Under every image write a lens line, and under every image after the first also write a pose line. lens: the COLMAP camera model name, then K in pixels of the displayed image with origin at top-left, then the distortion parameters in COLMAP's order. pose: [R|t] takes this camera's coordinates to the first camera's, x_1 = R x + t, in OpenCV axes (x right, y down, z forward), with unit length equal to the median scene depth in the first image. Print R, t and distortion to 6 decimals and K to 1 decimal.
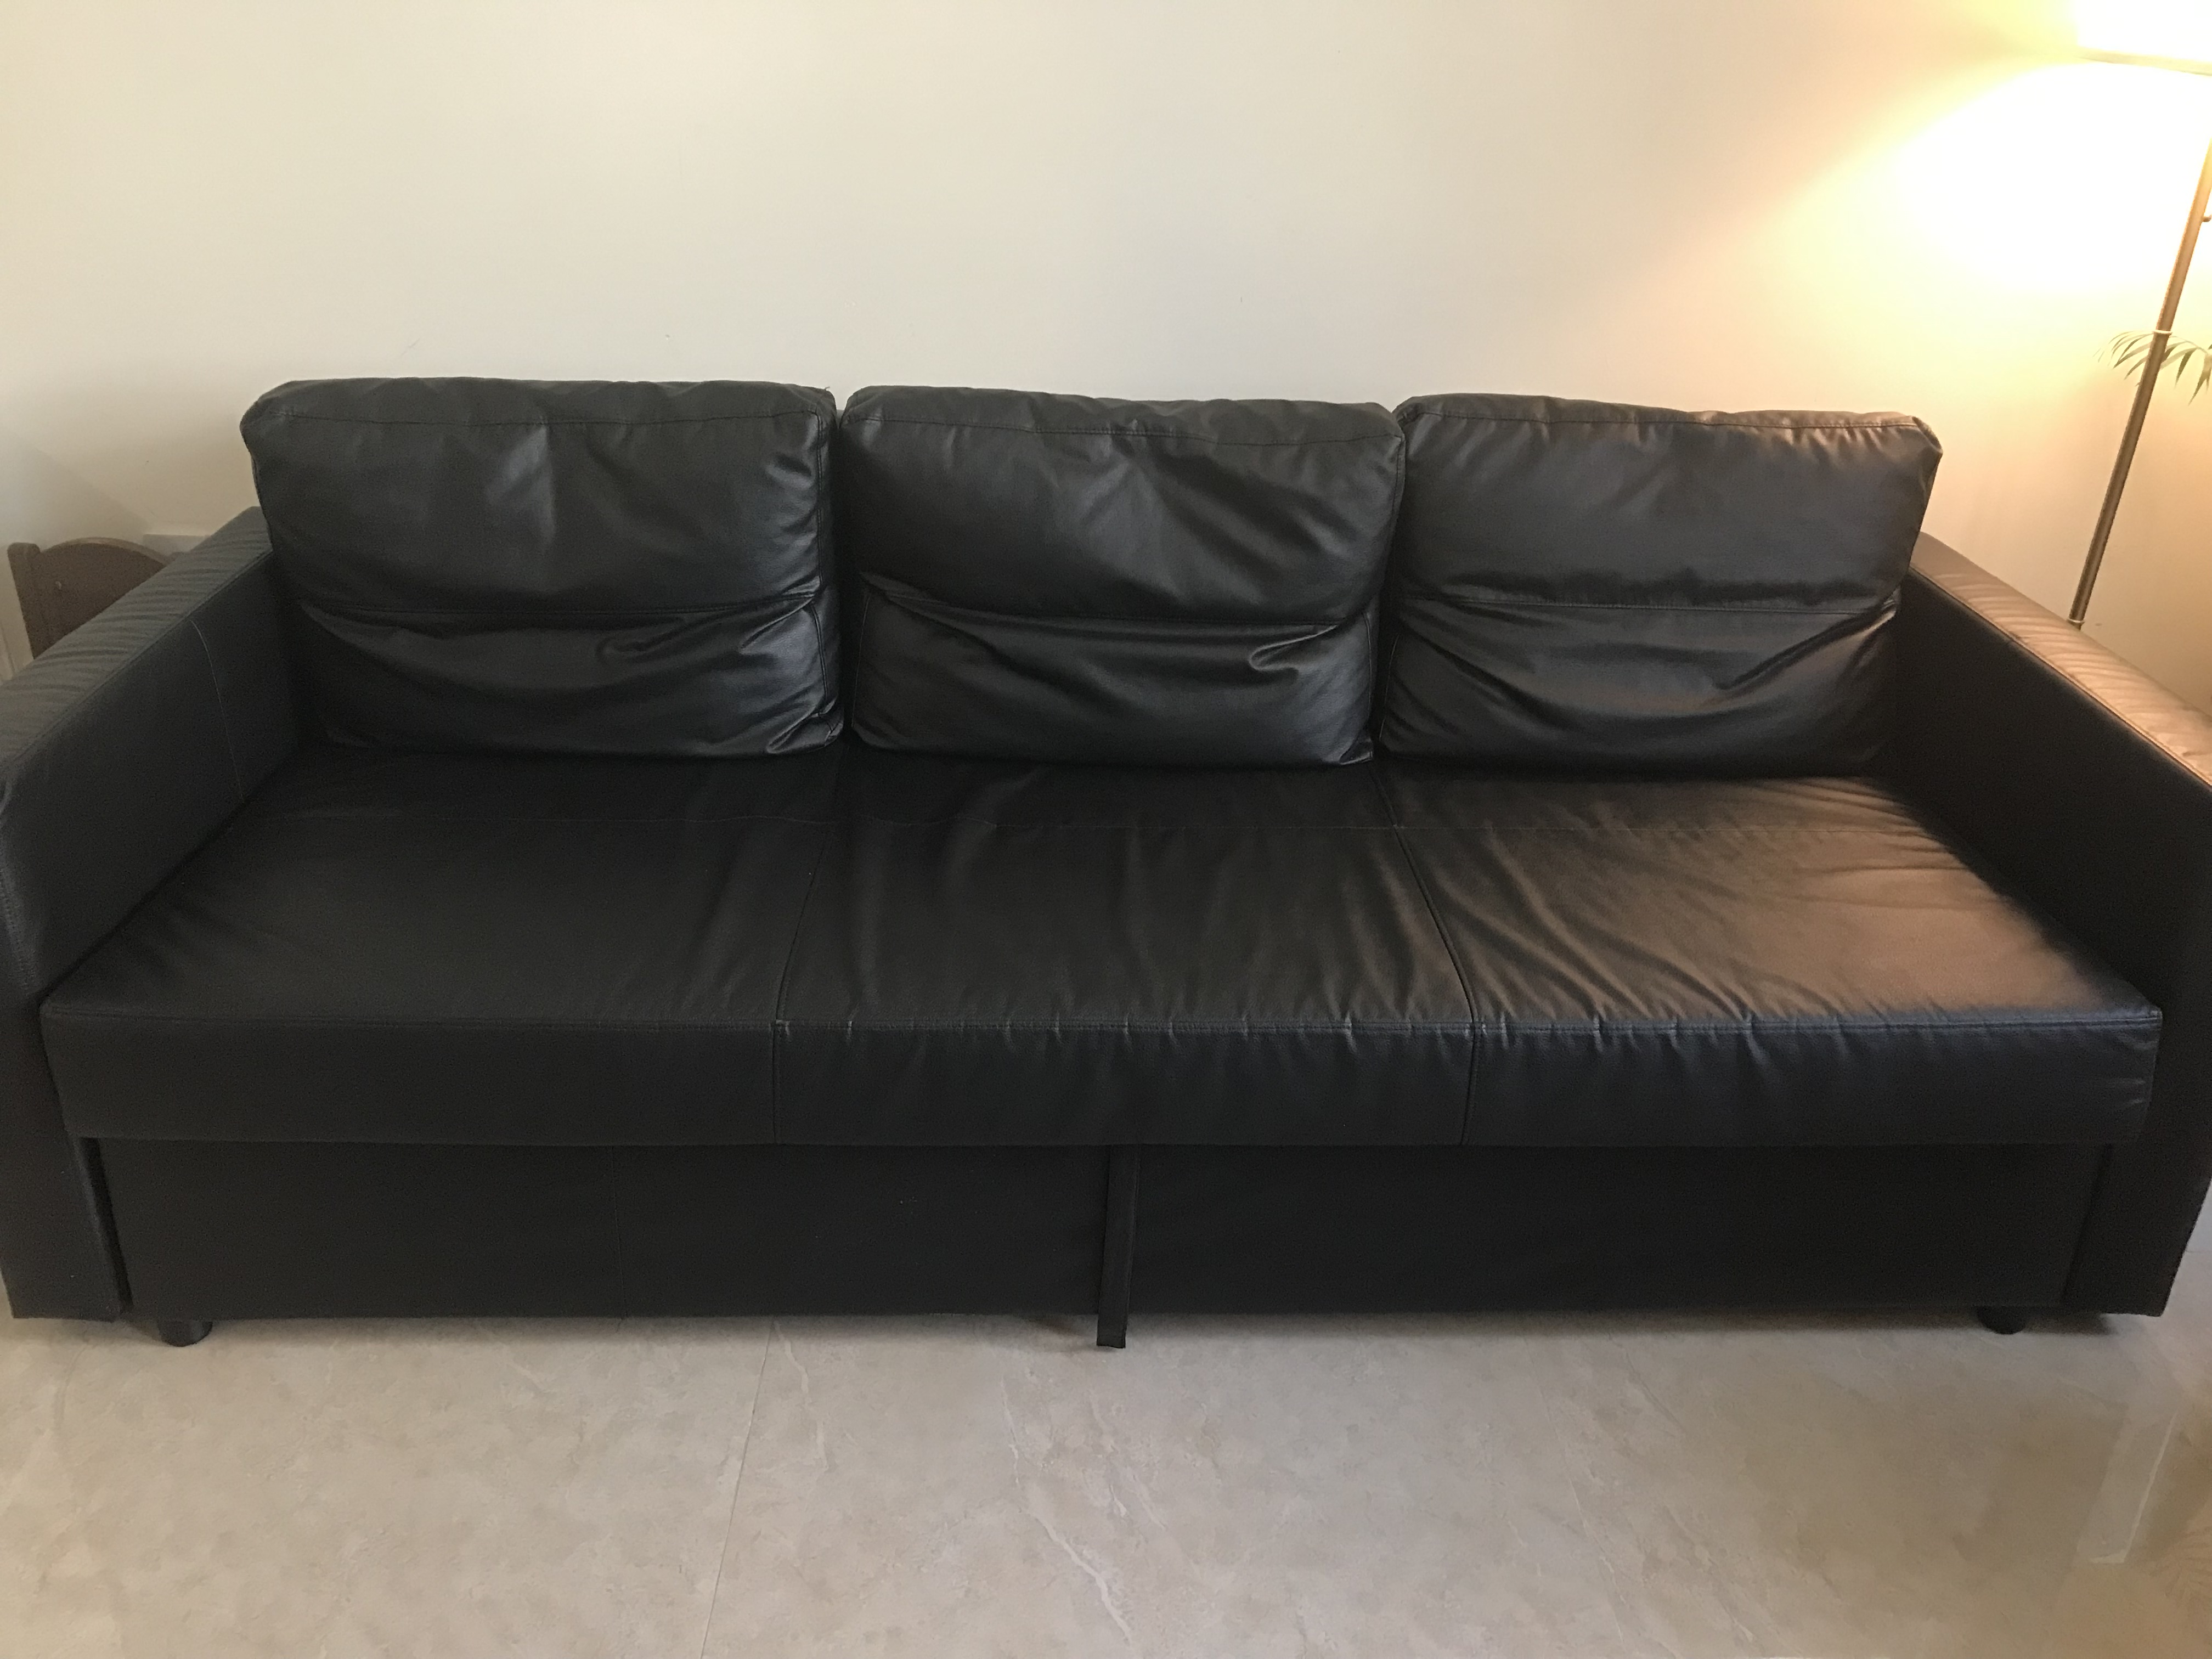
lens RADIAL K [[1806.9, 0, 1106.0], [0, 1806.9, 829.5], [0, 0, 1]] dist [0.077749, 0.000395]
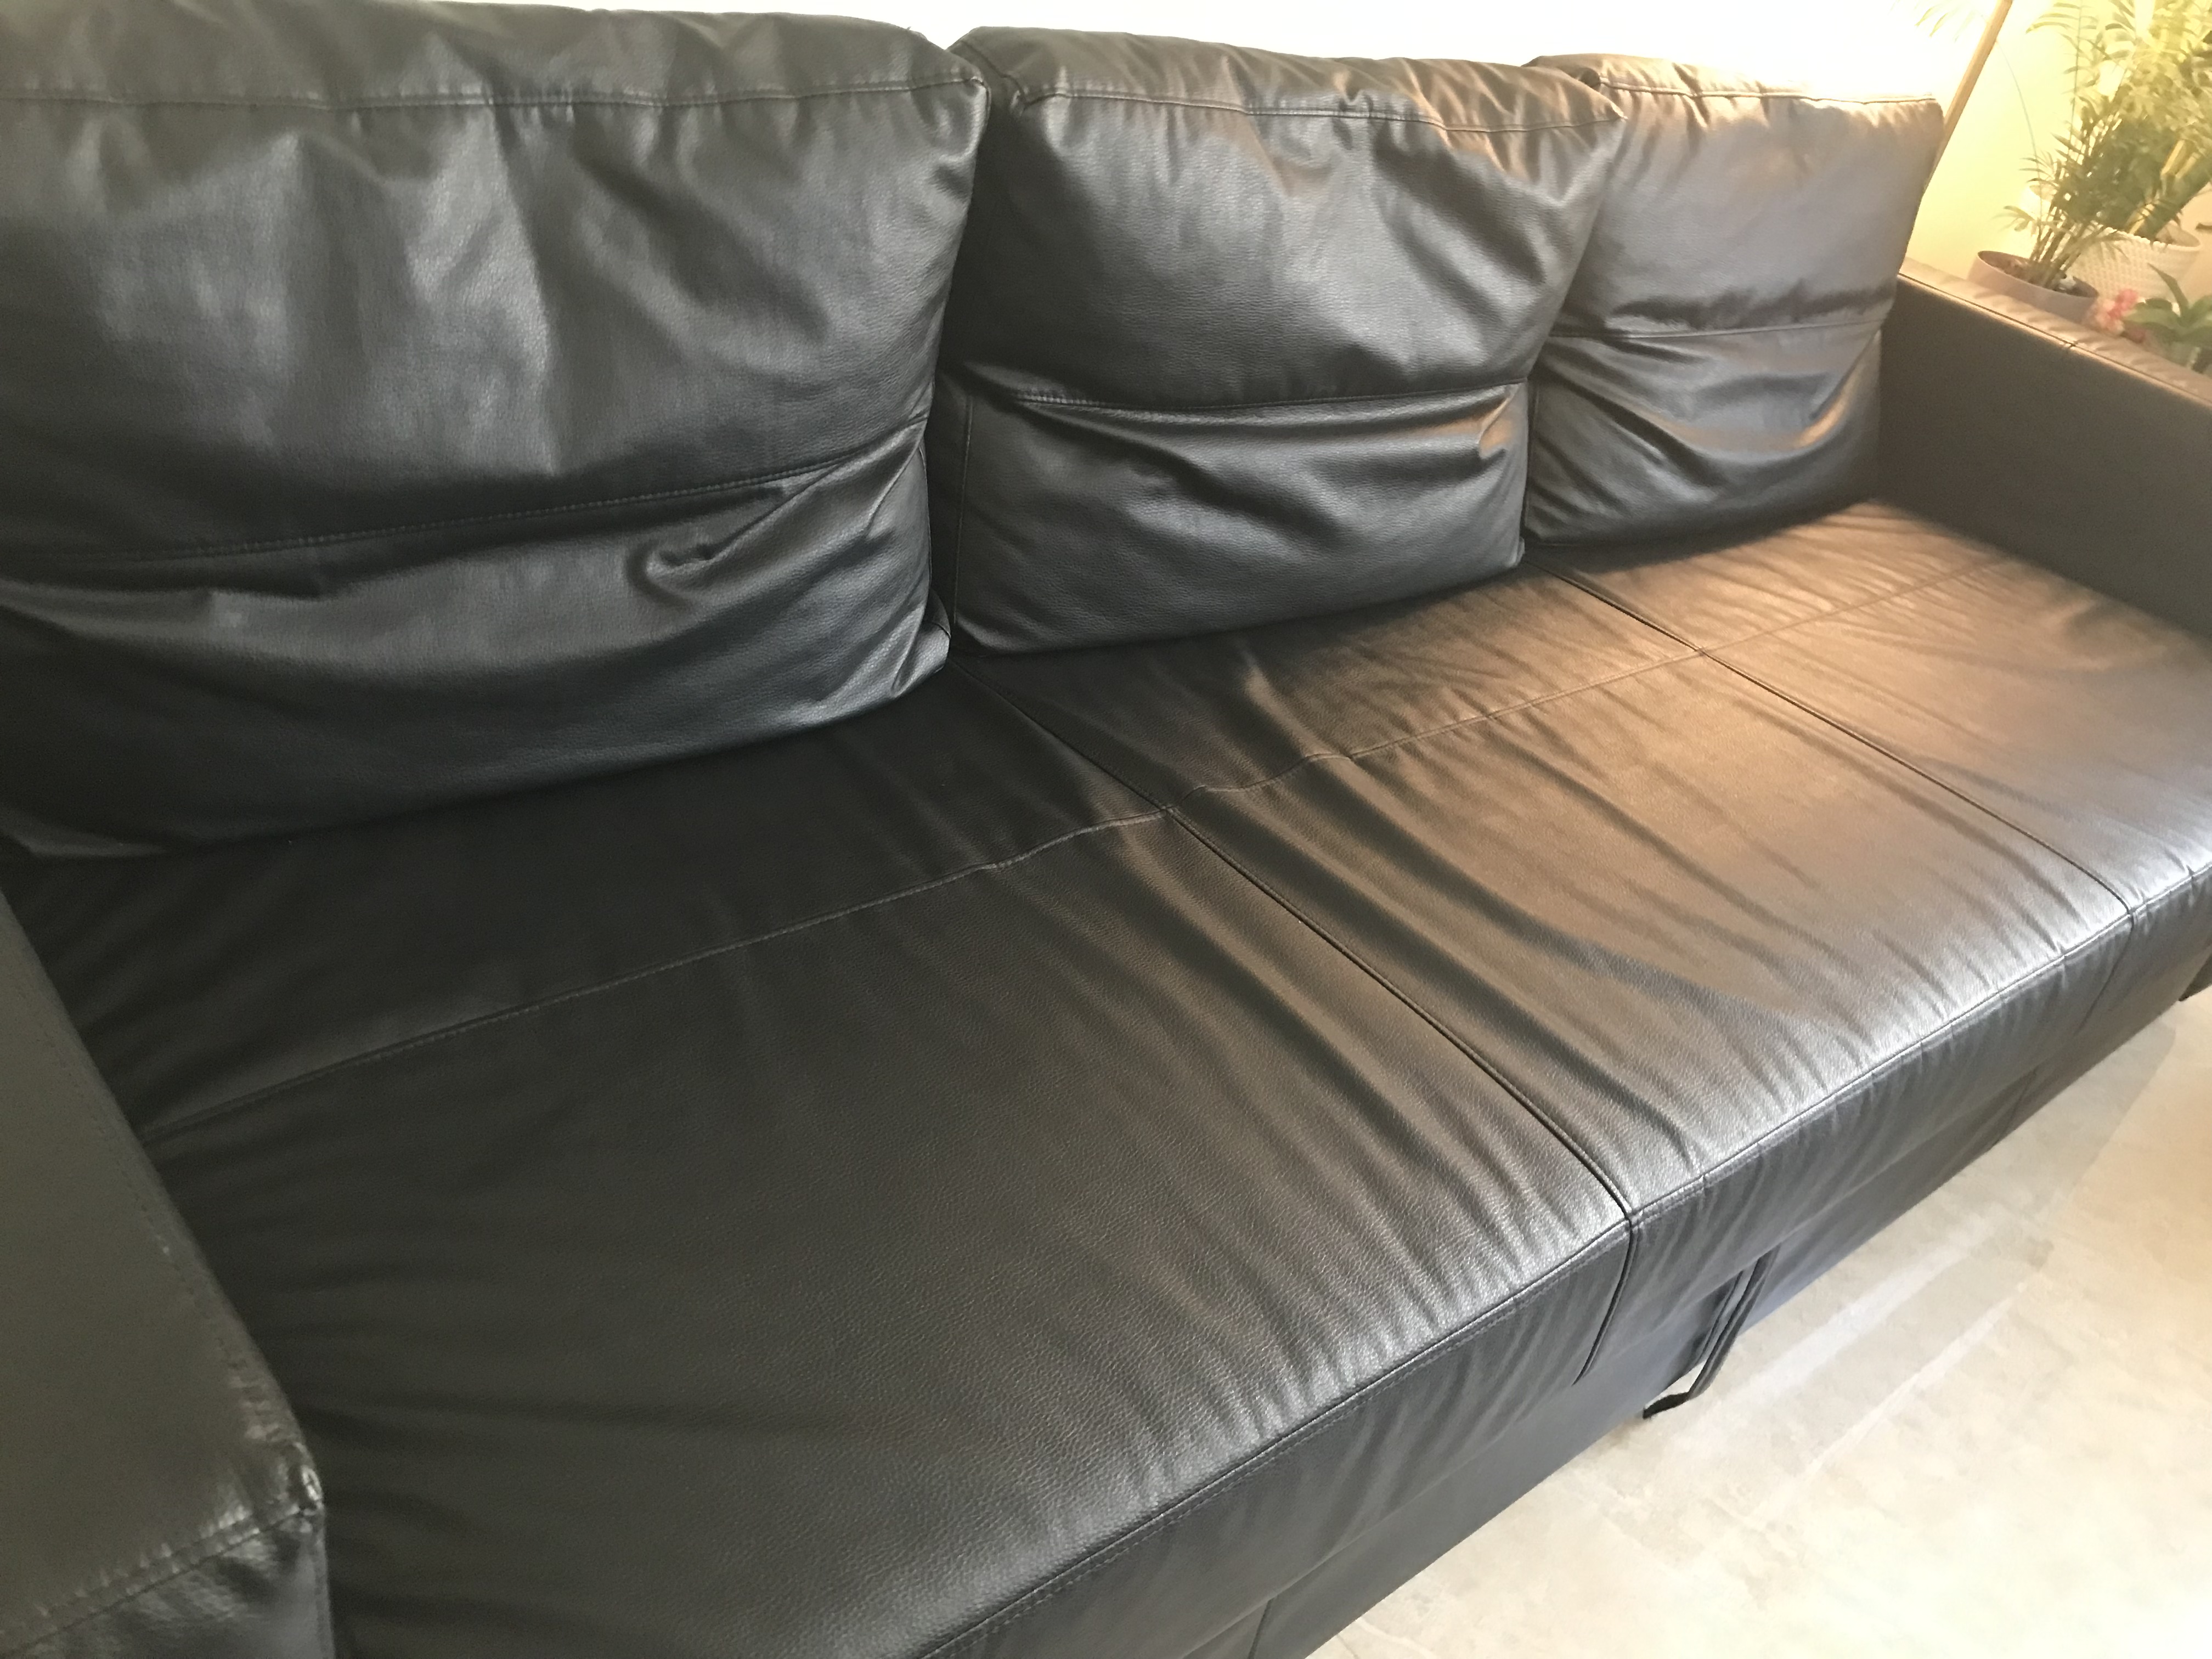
lens RADIAL K [[1798.6, 0, 1106.0], [0, 1798.6, 829.5], [0, 0, 1]] dist [0.003203, 0.000400]
pose [[0.793494, -0.230272, 0.563331, -0.473413], [0.112711, 0.965244, 0.235799, -0.131818], [-0.598049, -0.123611, 0.791870, 0.506217]]
